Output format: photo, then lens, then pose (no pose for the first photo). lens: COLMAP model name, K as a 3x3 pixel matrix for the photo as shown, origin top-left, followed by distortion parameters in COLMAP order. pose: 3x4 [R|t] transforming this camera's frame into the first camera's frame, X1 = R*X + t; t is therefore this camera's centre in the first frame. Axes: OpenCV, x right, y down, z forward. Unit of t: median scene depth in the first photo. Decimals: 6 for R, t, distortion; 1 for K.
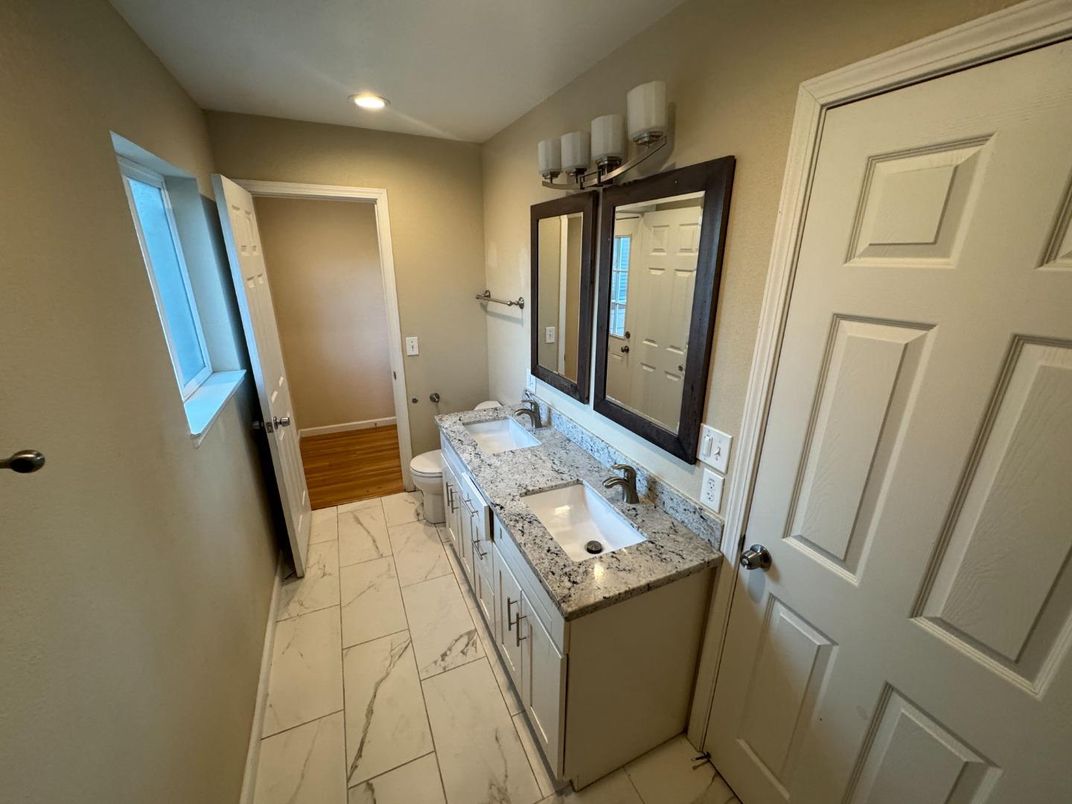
lens RADIAL K [[431.0, 0, 535.3], [0, 431.0, 403.9], [0, 0, 1]] dist [0.001040, -0.000203]
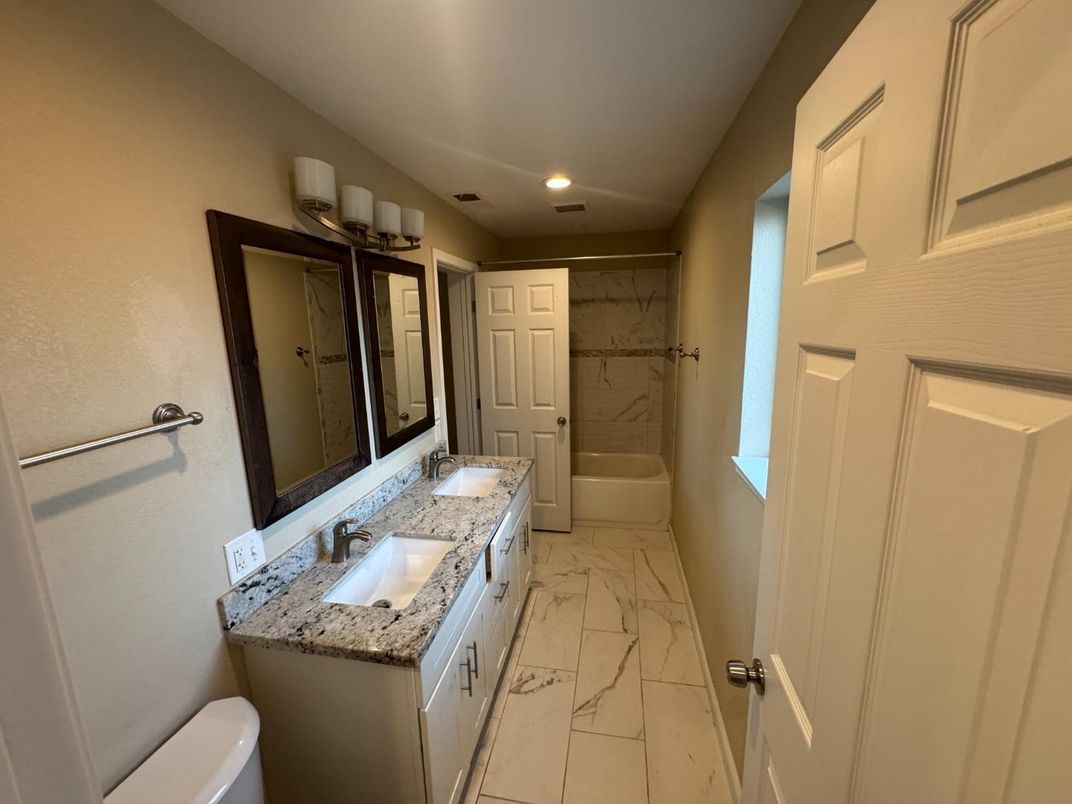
lens RADIAL K [[431.0, 0, 537.0], [0, 431.0, 400.3], [0, 0, 1]] dist [0.001040, -0.000203]
pose [[-0.818281, -0.093204, 0.567213, -0.705192], [0.203663, 0.875744, 0.437713, -0.461089], [-0.537530, 0.473693, -0.697622, 1.411292]]
